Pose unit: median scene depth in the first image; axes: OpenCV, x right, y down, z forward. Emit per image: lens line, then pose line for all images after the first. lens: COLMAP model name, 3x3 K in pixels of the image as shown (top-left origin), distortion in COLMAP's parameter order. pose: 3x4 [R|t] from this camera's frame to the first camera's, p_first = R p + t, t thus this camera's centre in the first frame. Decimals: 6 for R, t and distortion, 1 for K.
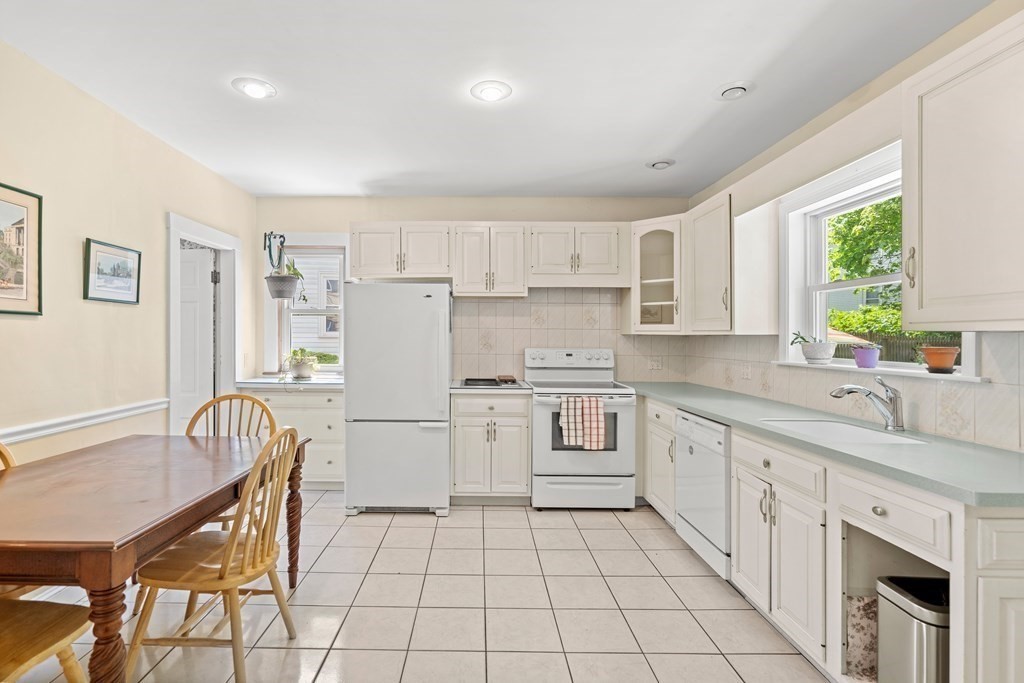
lens RADIAL K [[480.1, 0, 474.6], [0, 480.1, 335.0], [0, 0, 1]] dist [-0.002683, -0.000173]
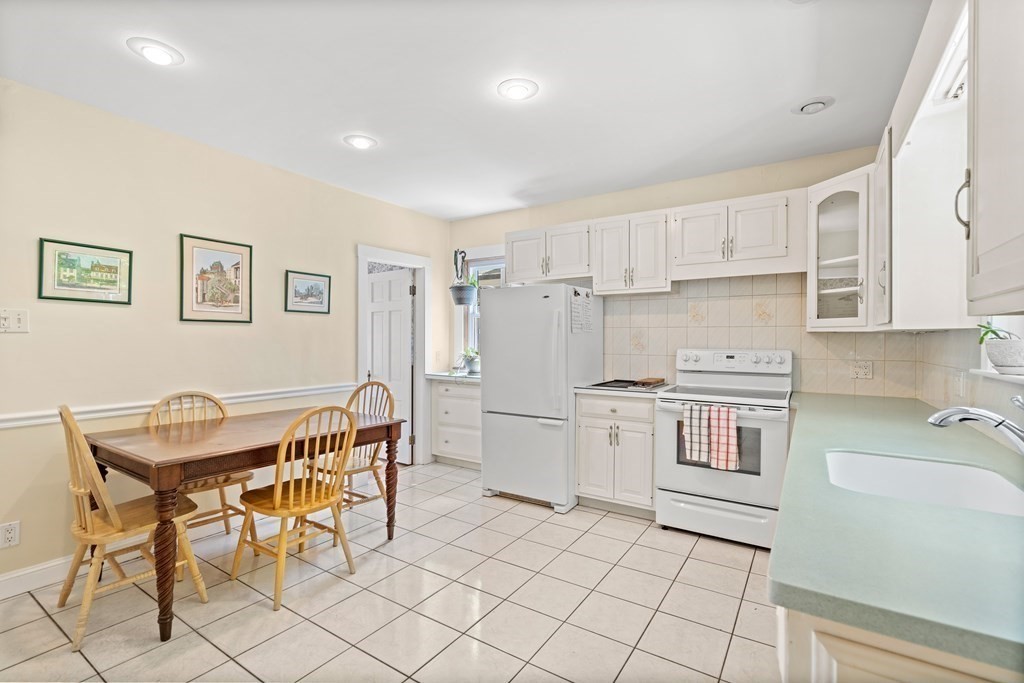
lens RADIAL K [[467.5, 0, 512.0], [0, 467.5, 341.5], [0, 0, 1]] dist [-0.001175, 0.000019]
pose [[0.840284, -0.000920, -0.542146, 0.373200], [0.004841, 0.999971, 0.005805, 0.008584], [0.542125, -0.007502, 0.840265, 0.113294]]
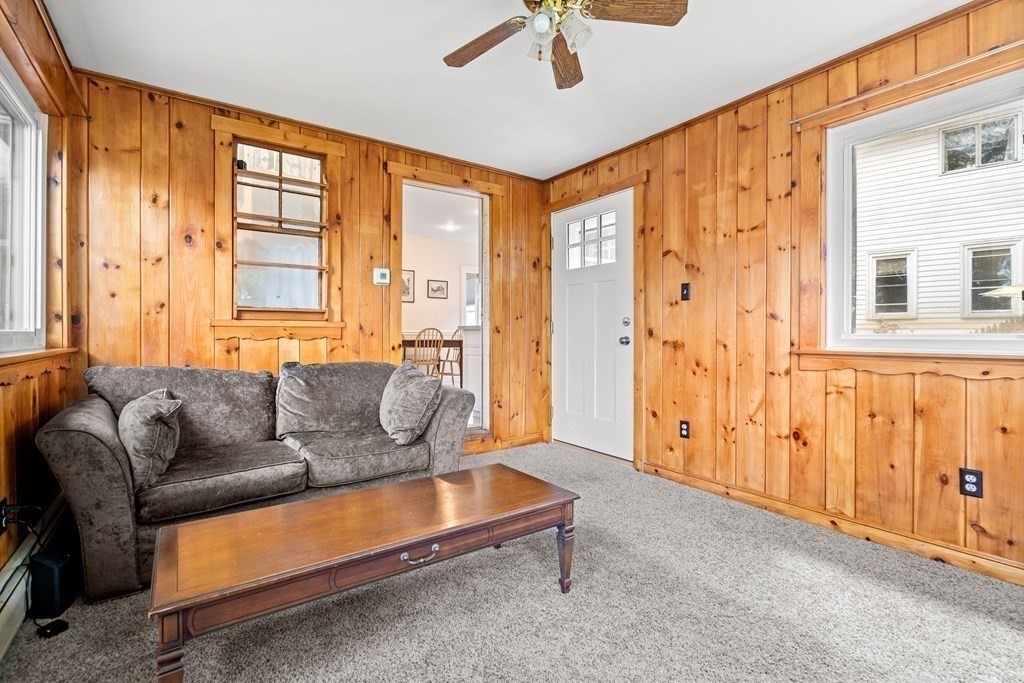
lens RADIAL K [[470.3, 0, 508.0], [0, 470.3, 331.6], [0, 0, 1]] dist [-0.002180, 0.000405]
pose [[0.576269, -0.000209, -0.817260, 1.512656], [0.002029, 0.999997, 0.001175, 0.109966], [0.817258, -0.002336, 0.576267, -0.309110]]
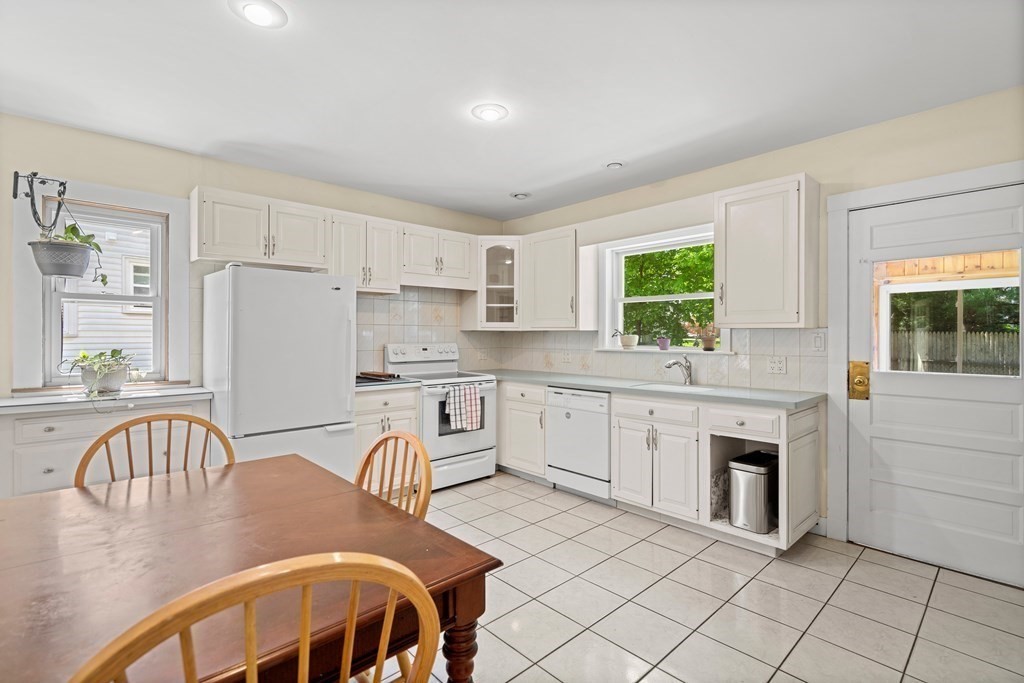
lens RADIAL K [[470.3, 0, 508.0], [0, 470.3, 331.6], [0, 0, 1]] dist [-0.002180, 0.000405]
pose [[0.734275, -0.000645, 0.678852, -0.449390], [0.001872, 0.999998, -0.001075, 0.003243], [-0.678849, 0.002060, 0.734275, 0.108276]]
